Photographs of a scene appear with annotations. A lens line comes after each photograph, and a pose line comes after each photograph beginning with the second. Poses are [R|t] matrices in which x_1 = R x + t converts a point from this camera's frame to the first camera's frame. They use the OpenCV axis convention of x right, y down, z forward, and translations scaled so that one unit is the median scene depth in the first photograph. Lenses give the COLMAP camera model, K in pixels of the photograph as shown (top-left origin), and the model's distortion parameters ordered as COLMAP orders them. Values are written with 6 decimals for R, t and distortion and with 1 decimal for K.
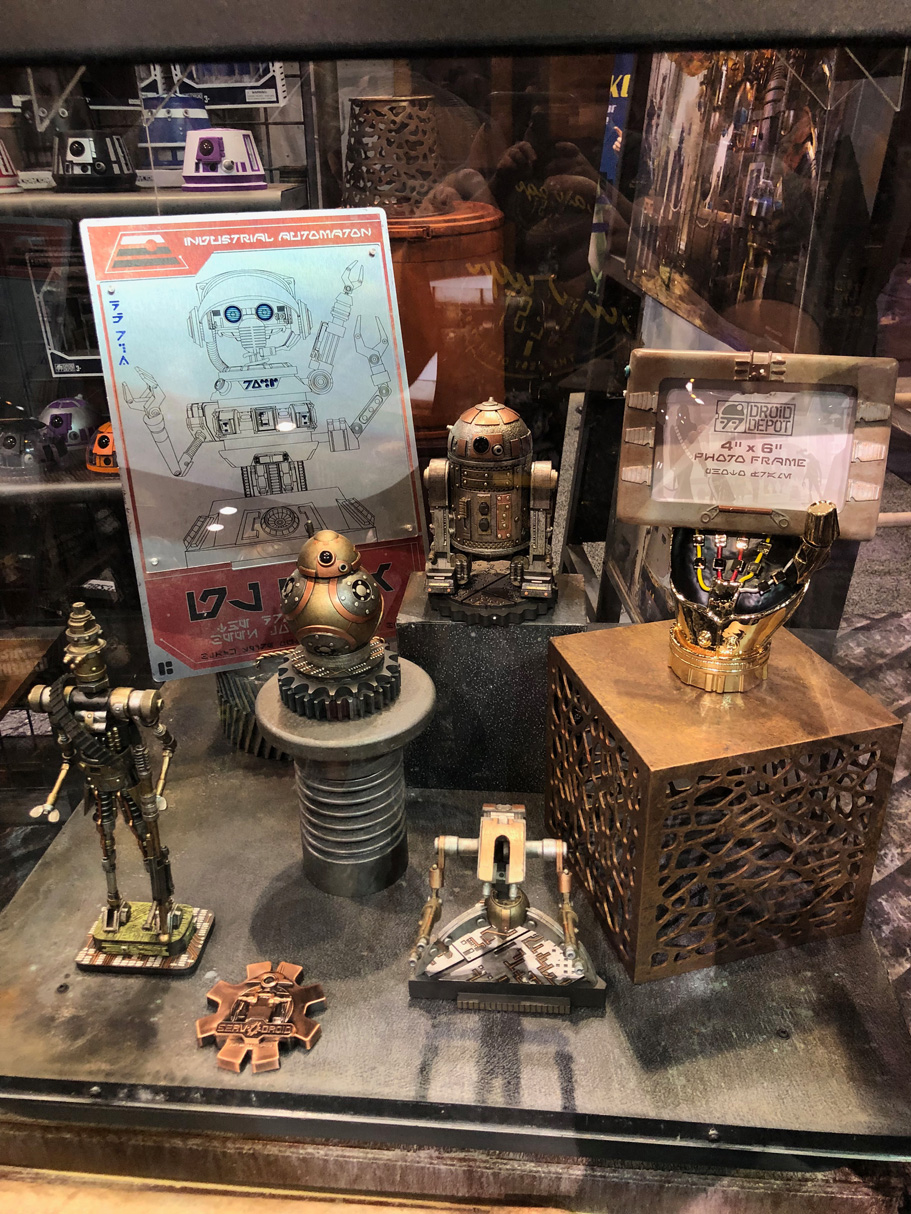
lens RADIAL K [[1004.9, 0, 455.4], [0, 1004.9, 600.4], [0, 0, 1]] dist [0.052796, -0.052770]
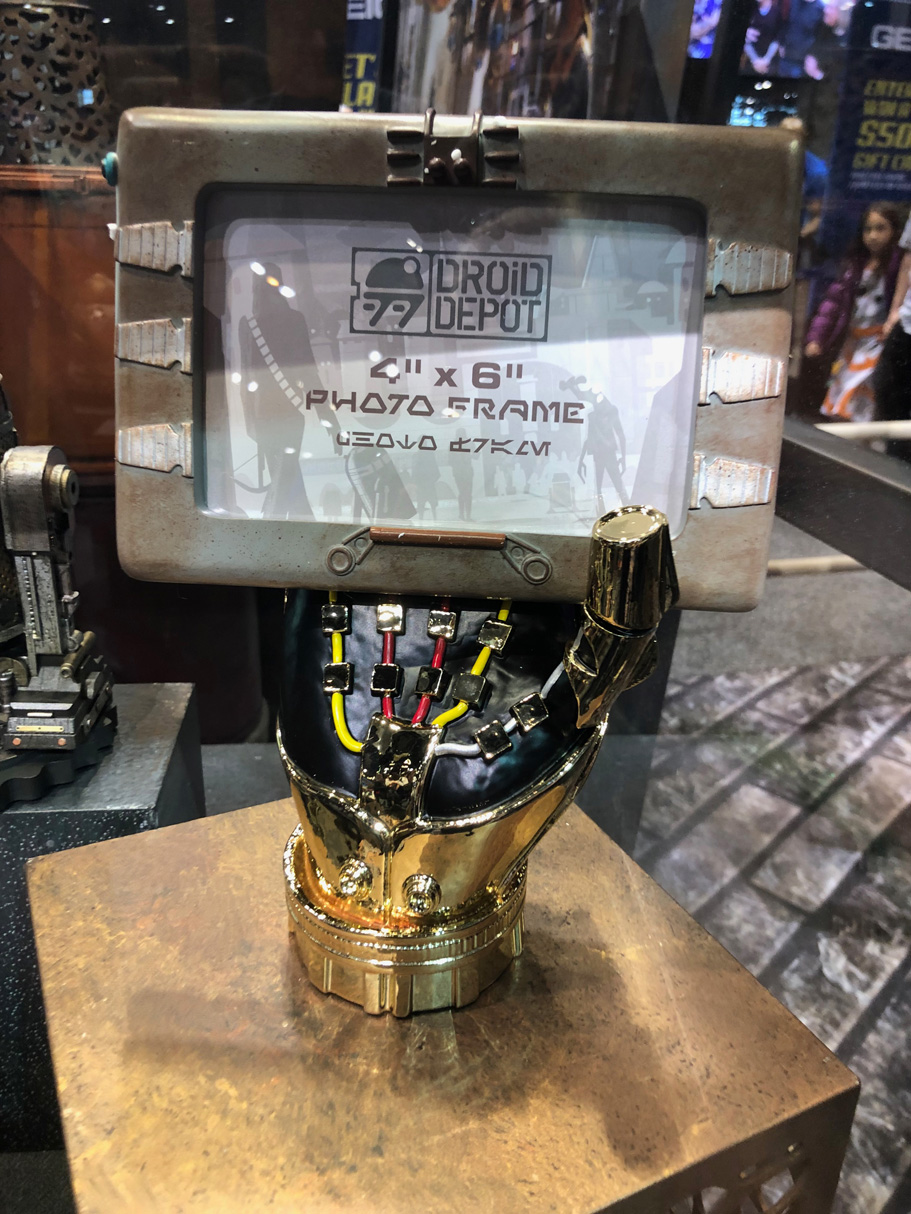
lens RADIAL K [[1004.9, 0, 450.0], [0, 1004.9, 606.9], [0, 0, 1]] dist [0.052796, -0.052770]
pose [[0.984524, -0.027903, 0.173015, 0.224892], [0.037581, 0.997892, -0.052914, -0.043341], [-0.171174, 0.058597, 0.983497, 0.627999]]
